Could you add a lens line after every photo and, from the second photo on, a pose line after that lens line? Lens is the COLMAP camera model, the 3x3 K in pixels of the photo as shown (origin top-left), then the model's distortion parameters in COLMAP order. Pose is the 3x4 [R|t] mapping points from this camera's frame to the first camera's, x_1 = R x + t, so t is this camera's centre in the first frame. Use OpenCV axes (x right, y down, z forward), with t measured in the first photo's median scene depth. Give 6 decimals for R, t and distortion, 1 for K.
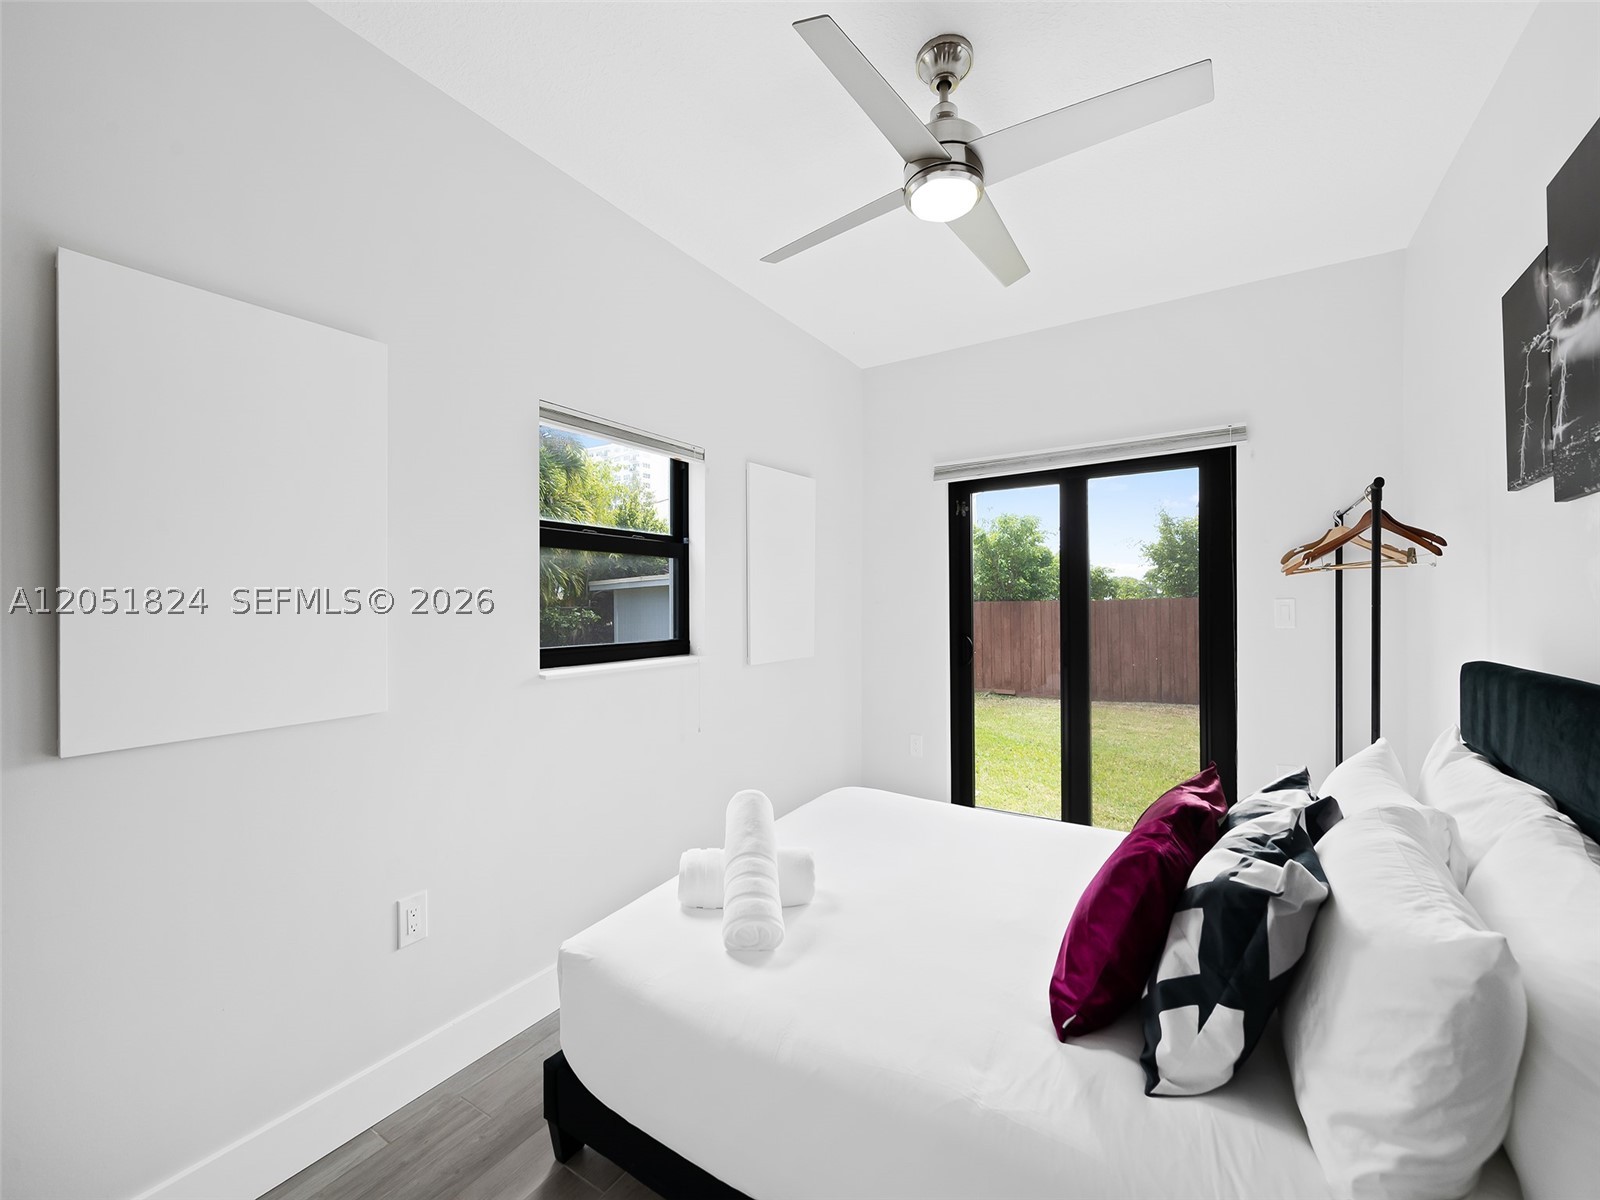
lens RADIAL K [[649.1, 0, 801.9], [0, 649.1, 604.3], [0, 0, 1]] dist [0.002496, -0.000431]
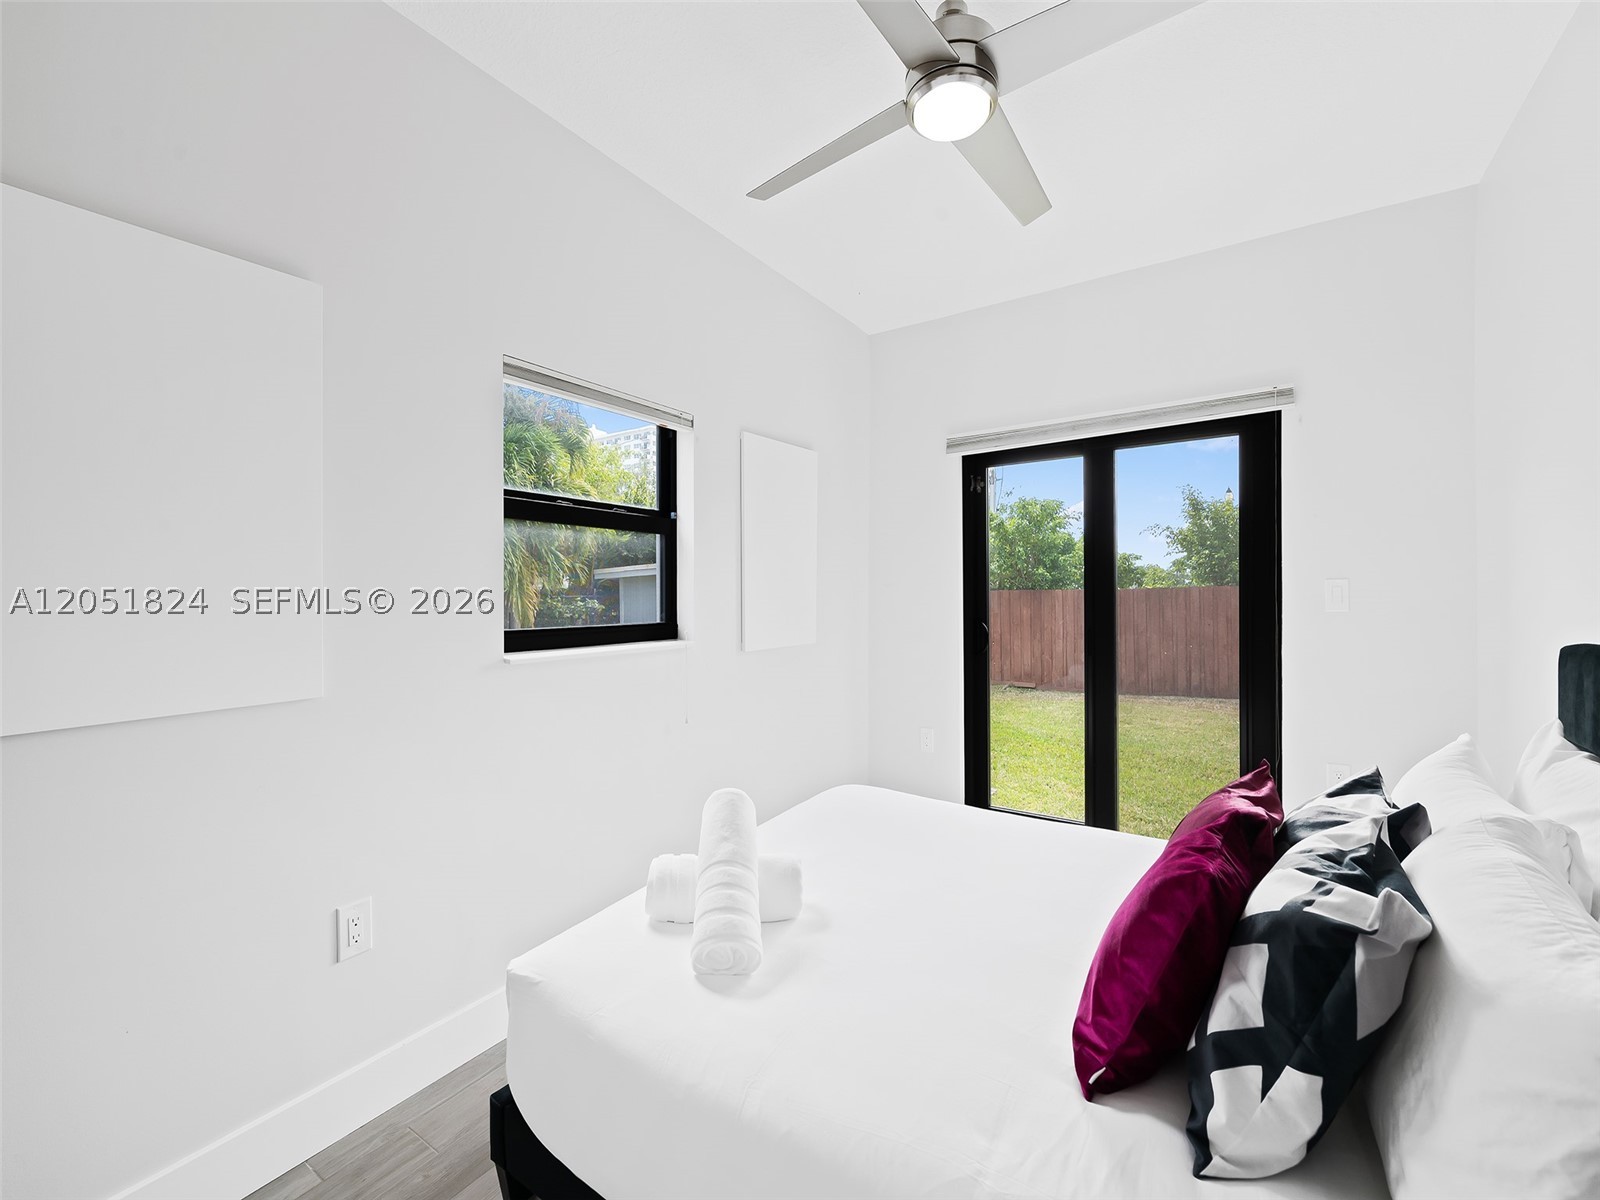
lens RADIAL K [[670.6, 0, 796.3], [0, 670.6, 596.4], [0, 0, 1]] dist [0.000578, -0.001069]
pose [[0.999686, 0.001043, -0.025029, 0.033963], [-0.000945, 0.999992, 0.003930, 0.021905], [0.025033, -0.003905, 0.999679, 0.095280]]
